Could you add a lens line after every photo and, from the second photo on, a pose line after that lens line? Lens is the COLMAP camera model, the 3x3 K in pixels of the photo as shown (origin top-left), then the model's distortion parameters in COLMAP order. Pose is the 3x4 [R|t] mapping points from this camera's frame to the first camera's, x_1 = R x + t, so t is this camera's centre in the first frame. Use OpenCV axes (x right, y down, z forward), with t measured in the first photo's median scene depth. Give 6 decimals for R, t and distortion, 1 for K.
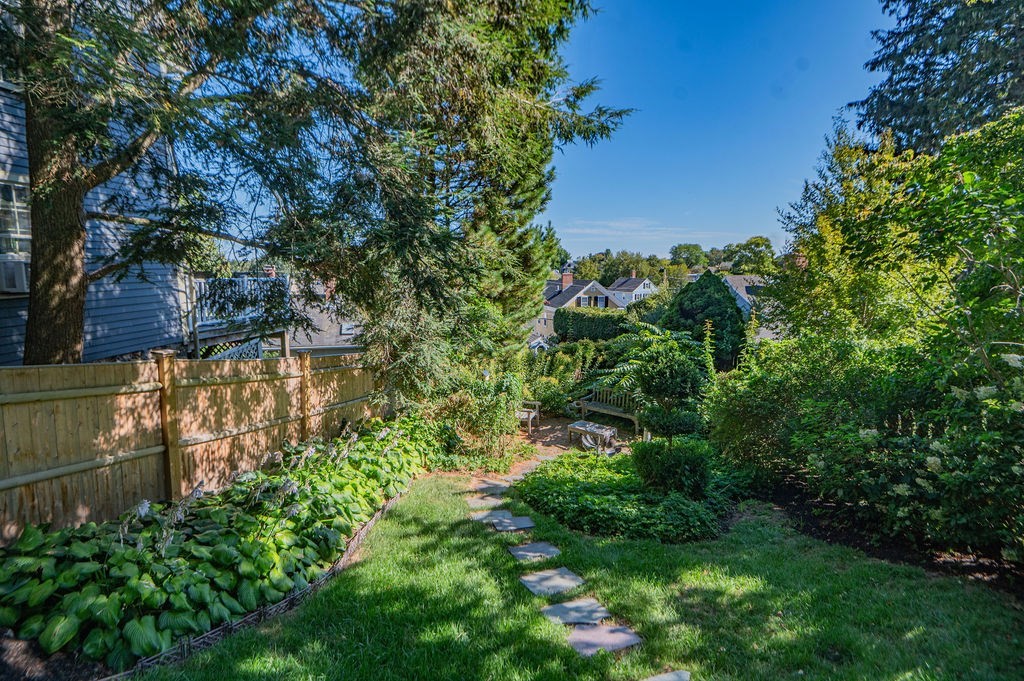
lens RADIAL K [[472.1, 0, 514.0], [0, 472.1, 330.8], [0, 0, 1]] dist [-0.044110, 0.000273]
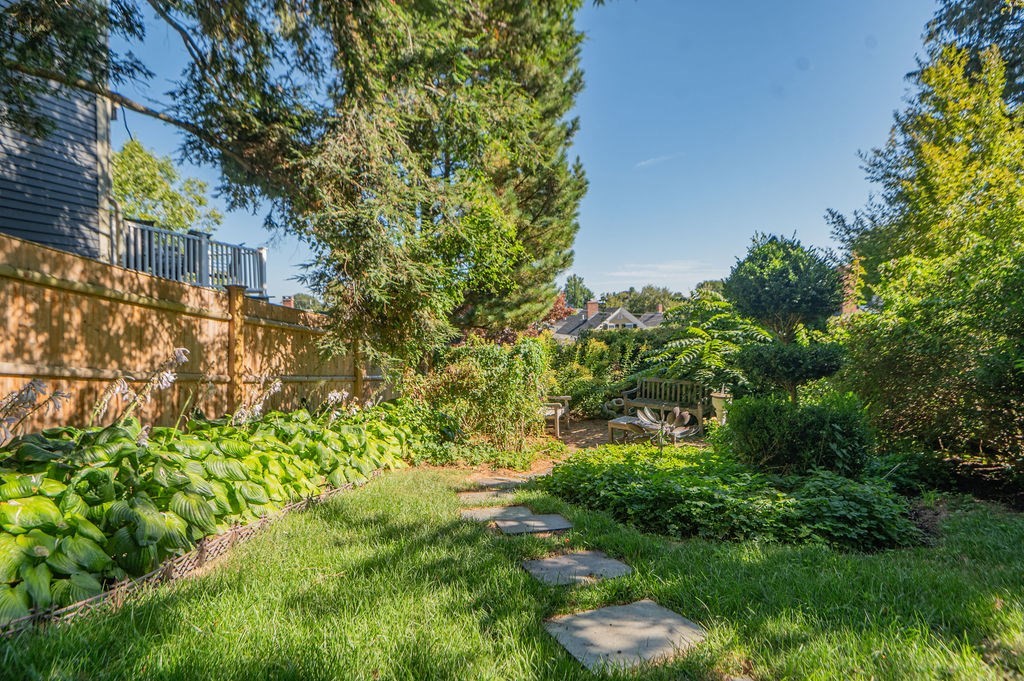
lens RADIAL K [[470.4, 0, 513.9], [0, 470.4, 321.0], [0, 0, 1]] dist [-0.019414, -0.011033]
pose [[0.998637, -0.016712, -0.049443, 0.004965], [0.010718, 0.992825, -0.119097, 0.211811], [0.051078, 0.118405, 0.991651, 0.375552]]
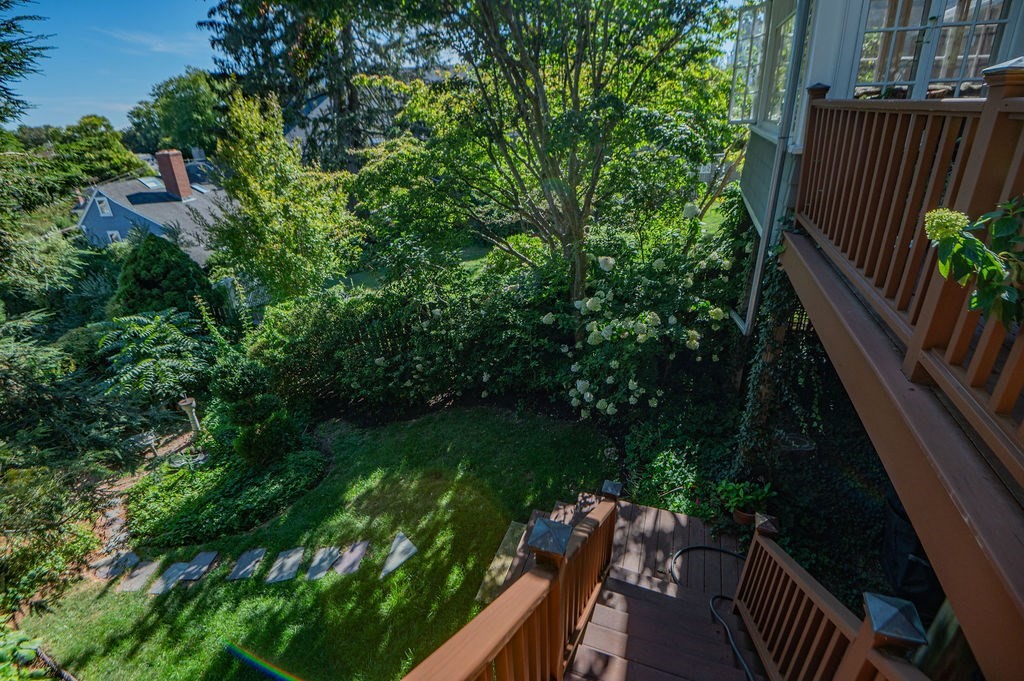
lens RADIAL K [[470.4, 0, 513.9], [0, 470.4, 321.0], [0, 0, 1]] dist [-0.019414, -0.011033]
pose [[0.363600, -0.395365, 0.843494, -0.381114], [0.167994, 0.918452, 0.358083, -0.361532], [-0.916282, 0.011503, 0.400369, -0.144950]]
